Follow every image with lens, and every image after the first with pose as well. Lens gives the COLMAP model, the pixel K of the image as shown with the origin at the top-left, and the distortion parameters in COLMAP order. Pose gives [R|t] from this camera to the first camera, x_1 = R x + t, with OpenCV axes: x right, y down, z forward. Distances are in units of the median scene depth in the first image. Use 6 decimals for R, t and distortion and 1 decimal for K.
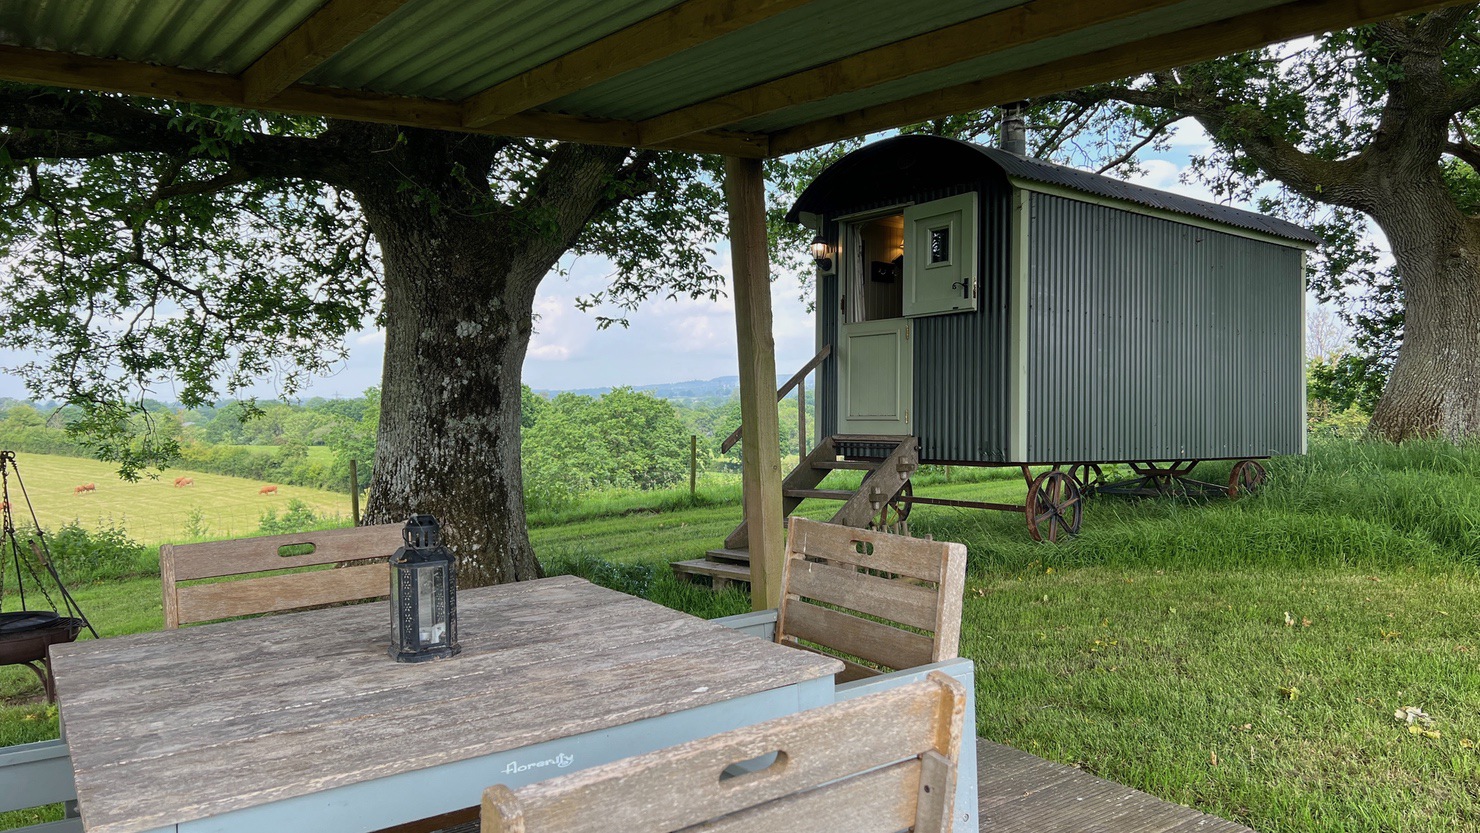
lens RADIAL K [[1113.9, 0, 741.7], [0, 1113.9, 421.8], [0, 0, 1]] dist [0.081018, -0.003861]
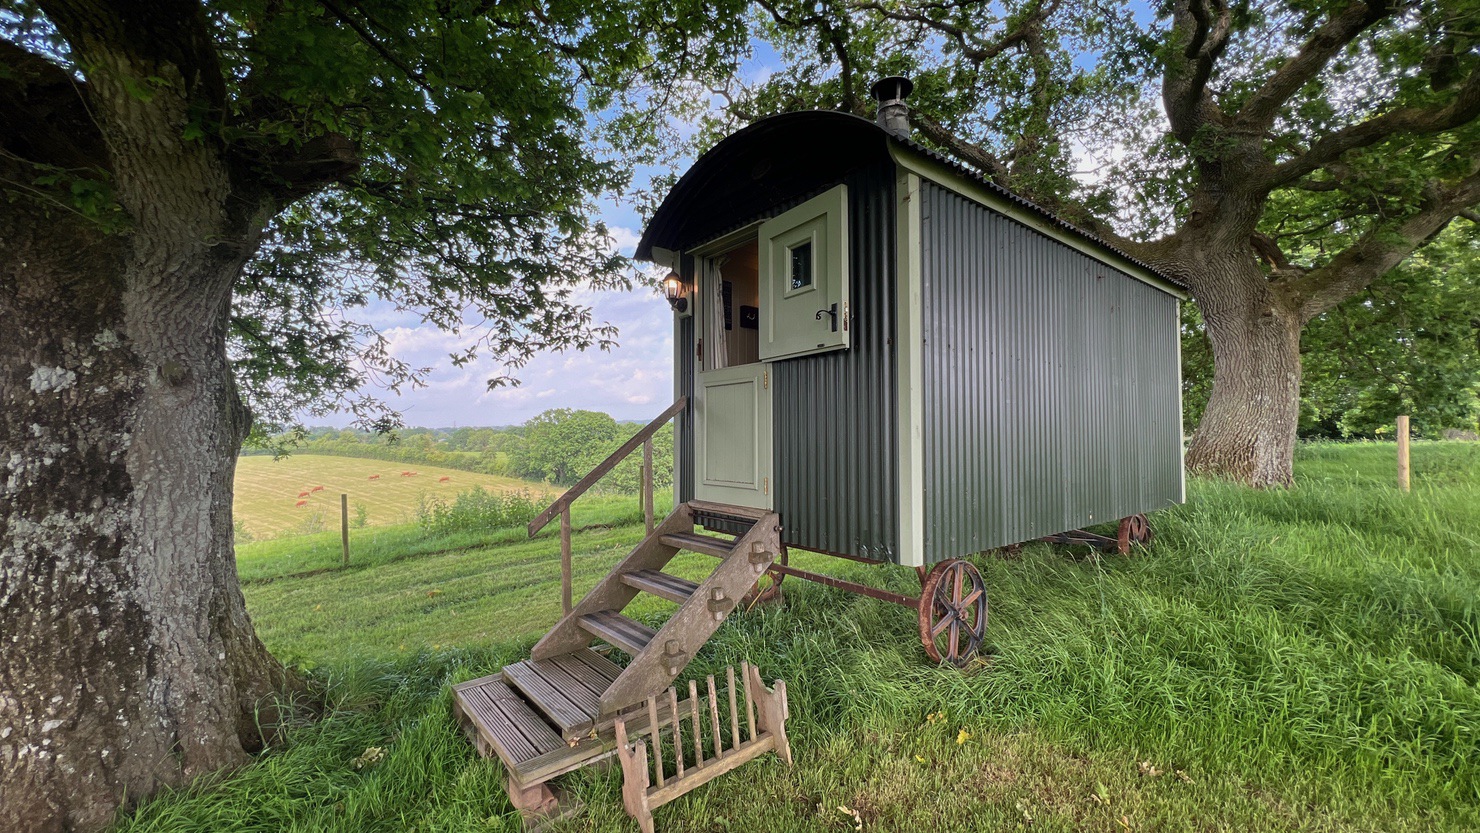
lens RADIAL K [[592.5, 0, 739.2], [0, 592.5, 421.0], [0, 0, 1]] dist [-0.003656, 0.001205]
pose [[0.999952, -0.008754, -0.004381, 0.137929], [0.008651, 0.999696, -0.023088, -0.043477], [0.004581, 0.023049, 0.999724, 0.608289]]
